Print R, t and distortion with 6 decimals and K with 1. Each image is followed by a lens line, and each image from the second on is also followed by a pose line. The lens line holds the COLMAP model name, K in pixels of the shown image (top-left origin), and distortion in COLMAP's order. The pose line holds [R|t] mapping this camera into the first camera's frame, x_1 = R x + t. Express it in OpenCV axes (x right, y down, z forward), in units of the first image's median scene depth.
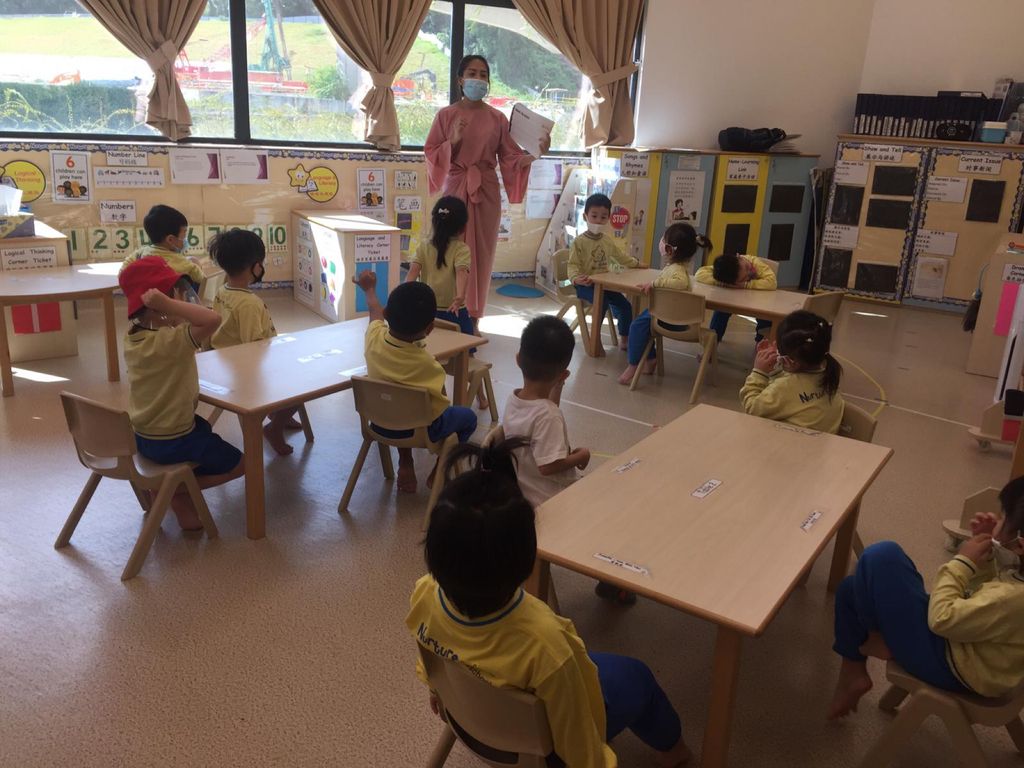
lens RADIAL K [[889.4, 0, 512.0], [0, 889.4, 384.0], [0, 0, 1]] dist [0.086637, -0.106205]
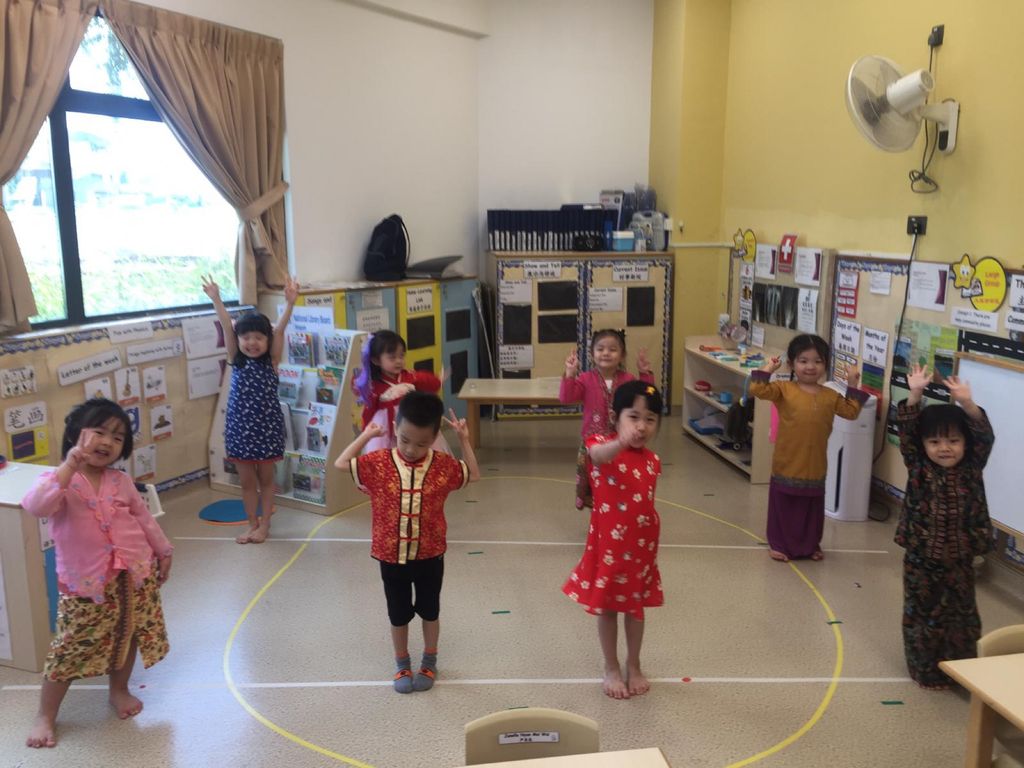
lens RADIAL K [[889.4, 0, 512.0], [0, 889.4, 384.0], [0, 0, 1]] dist [0.086637, -0.106205]
pose [[0.760995, -0.174093, 0.624962, -0.235327], [0.231258, 0.972835, -0.010596, -0.131841], [-0.606141, 0.152591, 0.780583, 0.285768]]
